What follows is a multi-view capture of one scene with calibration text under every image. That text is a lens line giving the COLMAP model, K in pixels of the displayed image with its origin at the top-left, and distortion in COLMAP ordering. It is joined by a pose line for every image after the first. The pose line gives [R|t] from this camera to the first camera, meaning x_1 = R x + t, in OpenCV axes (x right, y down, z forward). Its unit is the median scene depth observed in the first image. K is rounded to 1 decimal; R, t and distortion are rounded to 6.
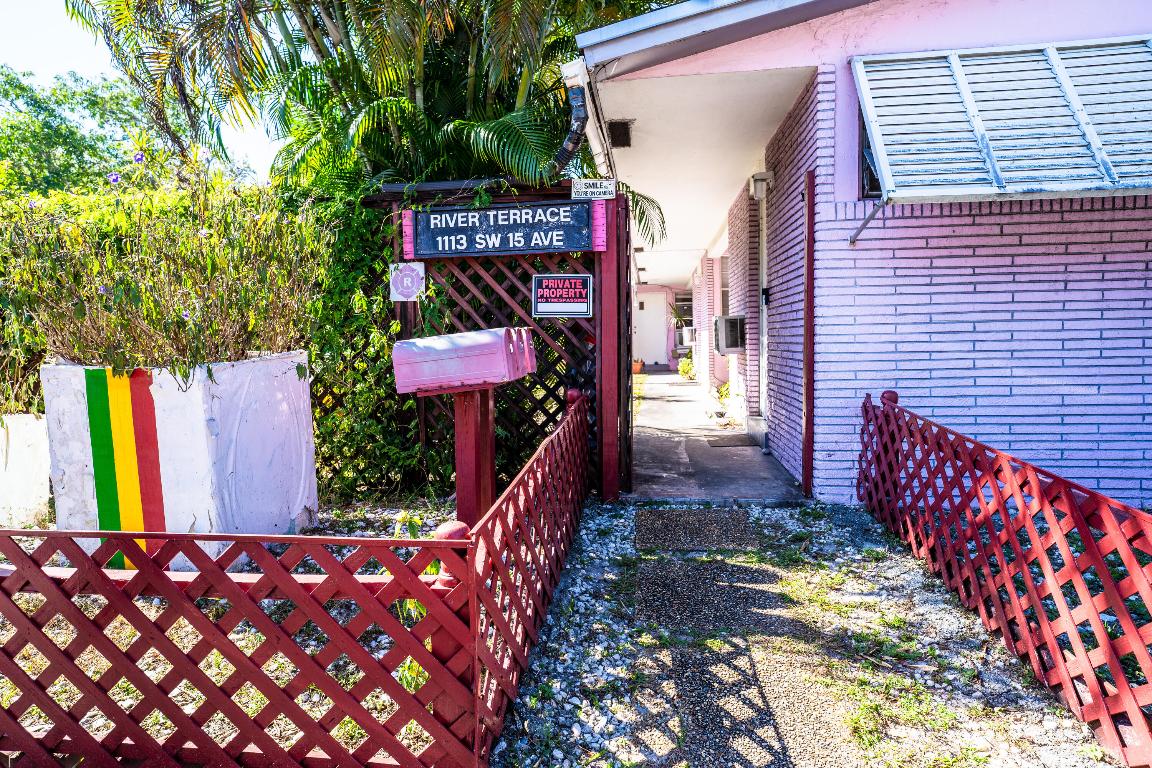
lens RADIAL K [[624.3, 0, 575.0], [0, 624.3, 386.3], [0, 0, 1]] dist [-0.036340, 0.022570]
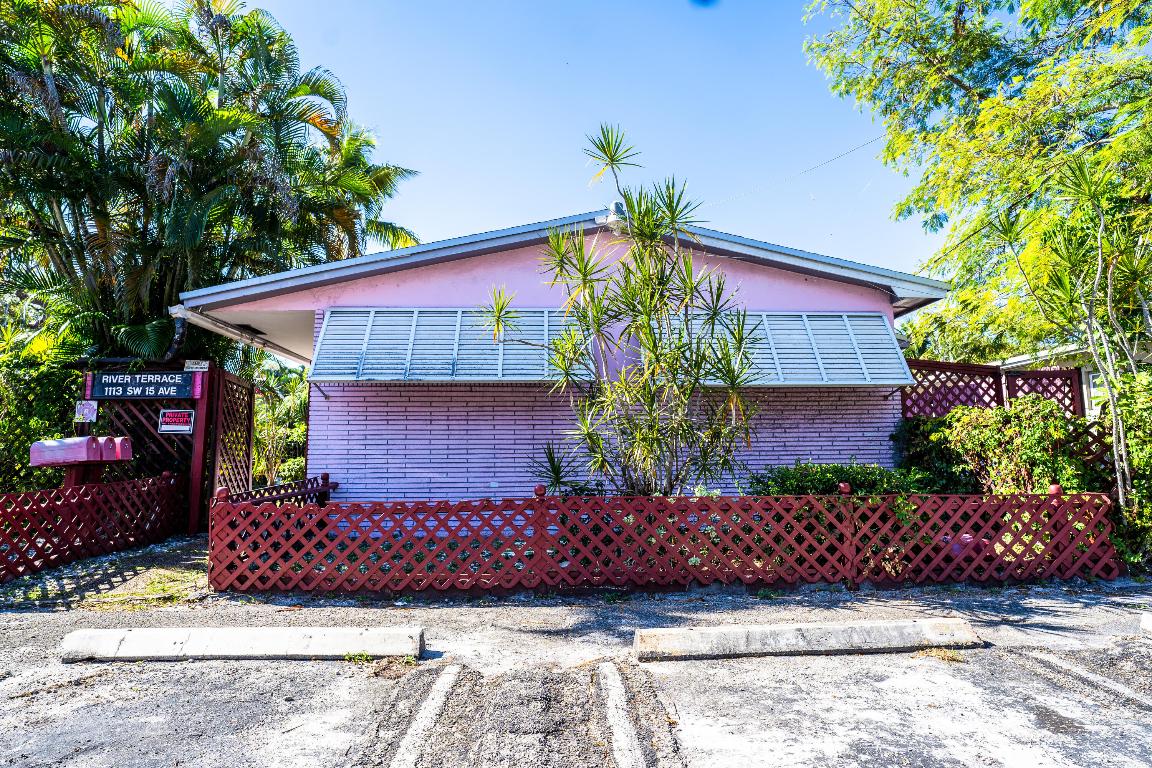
lens RADIAL K [[624.3, 0, 575.5], [0, 624.3, 383.9], [0, 0, 1]] dist [-0.036340, 0.022570]
pose [[0.987008, 0.033146, 0.157216, 0.869209], [-0.000172, 0.978706, -0.205265, 0.121145], [-0.160672, 0.202571, 0.965997, -0.981932]]
